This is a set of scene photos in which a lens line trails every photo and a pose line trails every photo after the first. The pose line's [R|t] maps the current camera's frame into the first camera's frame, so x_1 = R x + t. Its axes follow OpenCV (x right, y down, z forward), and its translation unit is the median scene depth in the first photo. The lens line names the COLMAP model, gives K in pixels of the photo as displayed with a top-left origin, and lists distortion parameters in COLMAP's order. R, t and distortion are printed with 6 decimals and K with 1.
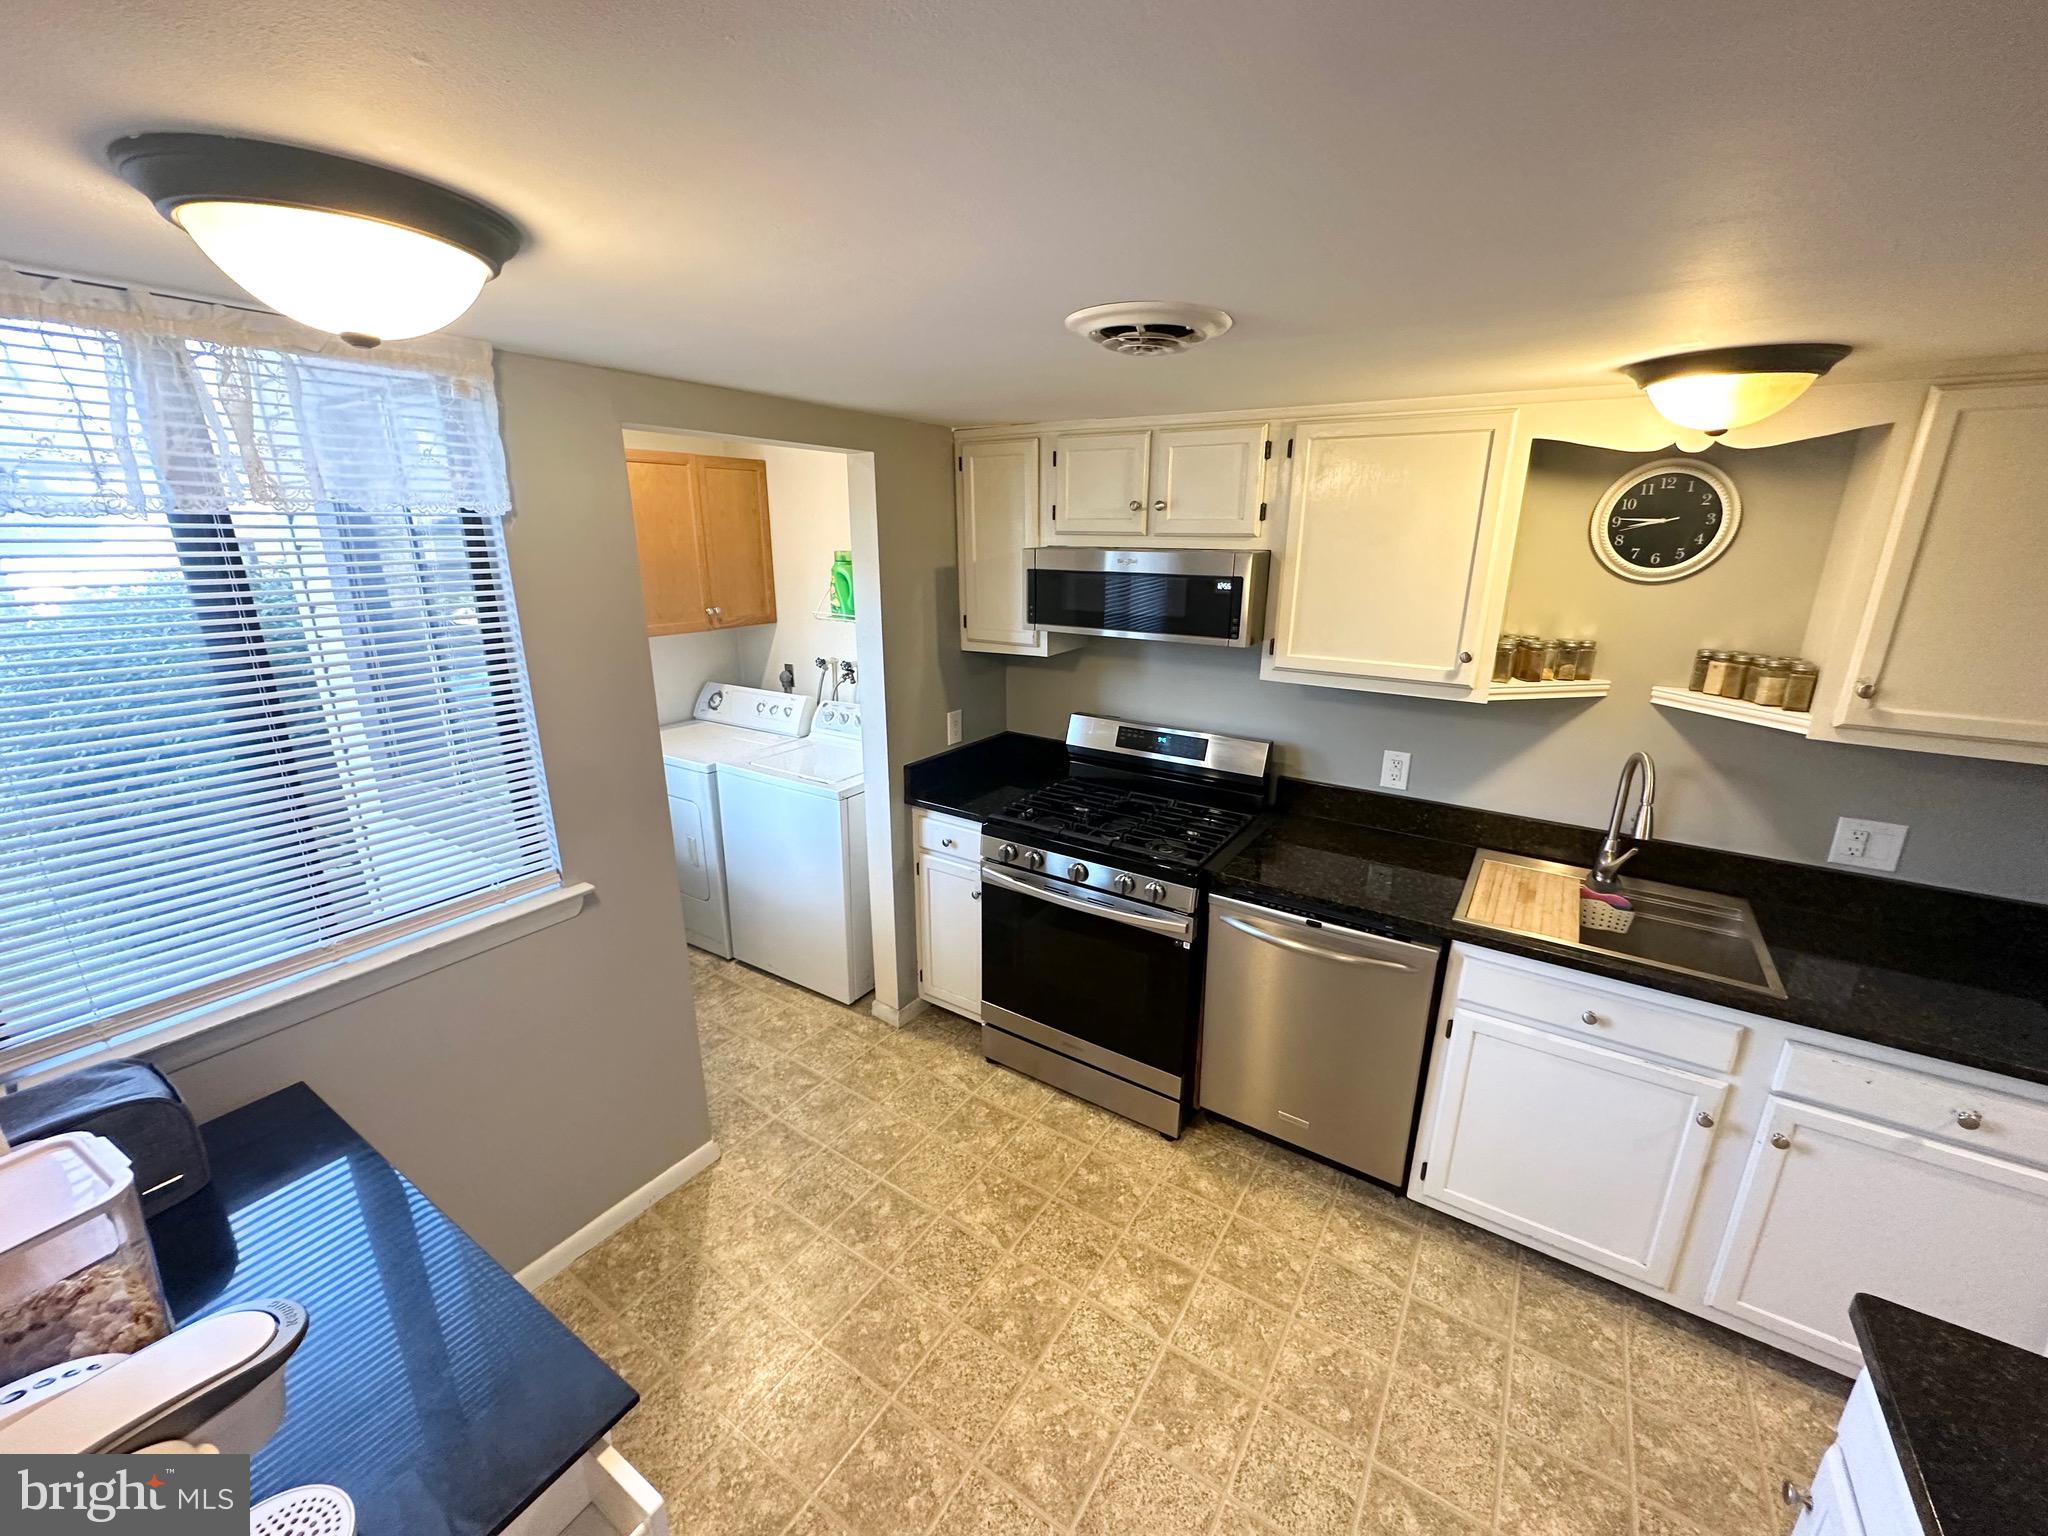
lens RADIAL K [[813.5, 0, 1026.6], [0, 813.5, 768.2], [0, 0, 1]] dist [-0.002268, -0.000008]
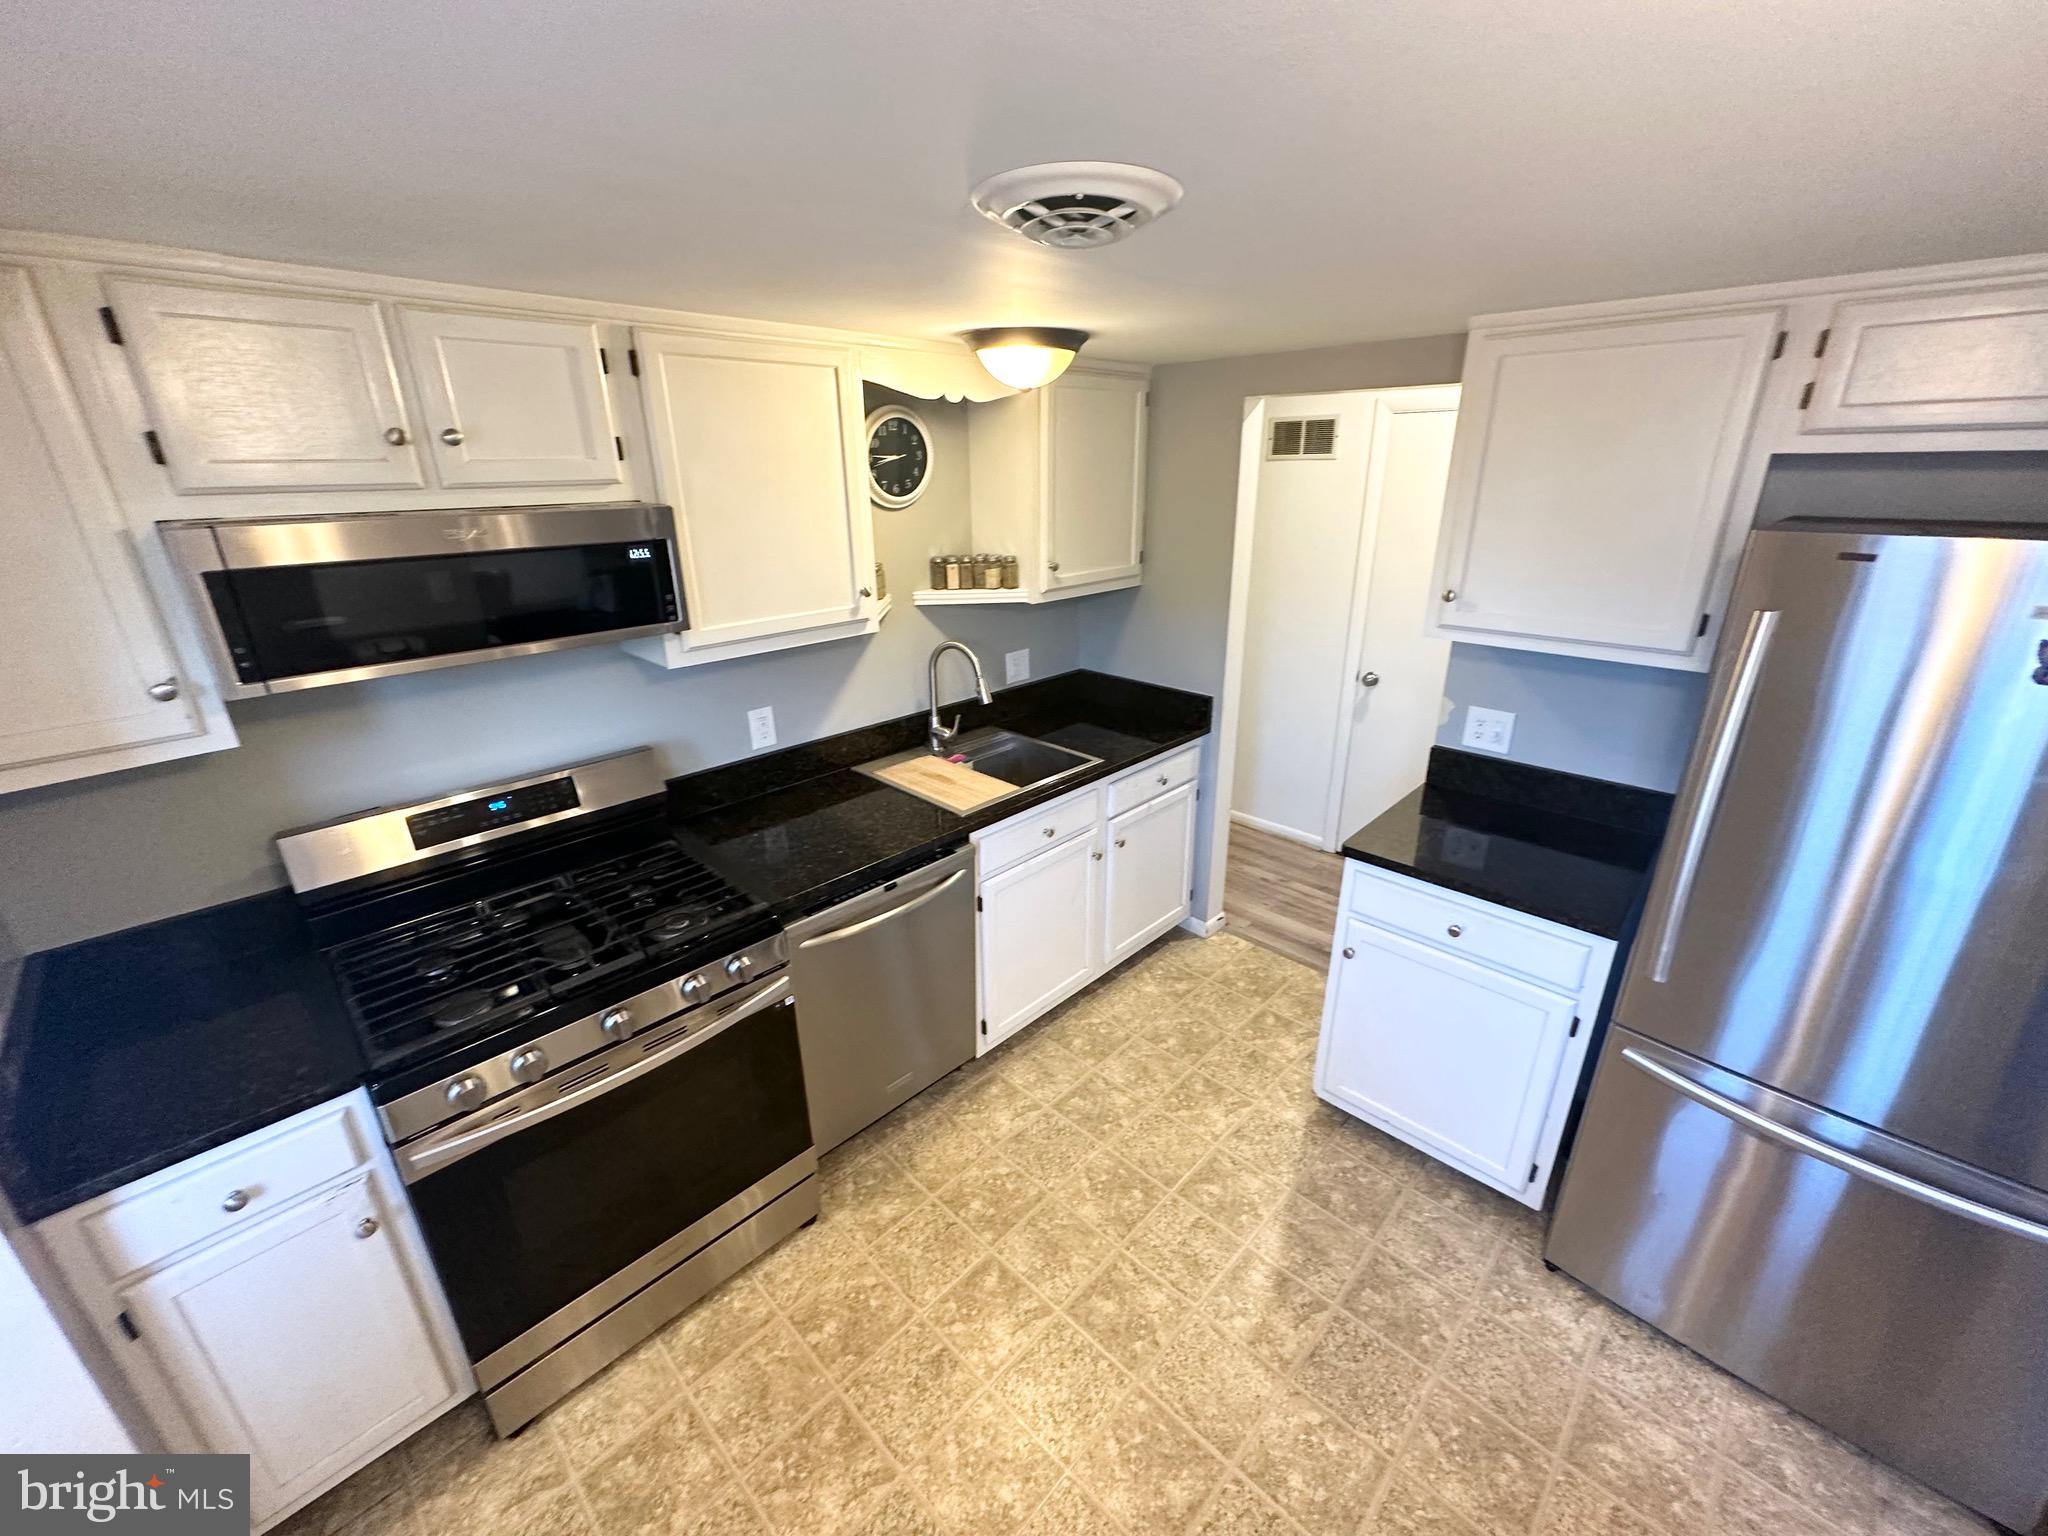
lens RADIAL K [[813.5, 0, 1026.9], [0, 813.5, 766.0], [0, 0, 1]] dist [-0.002268, -0.000008]
pose [[0.192887, -0.353166, 0.915461, -0.443642], [0.290619, 0.911682, 0.290475, -0.170989], [-0.937195, 0.210021, 0.278488, 0.545448]]
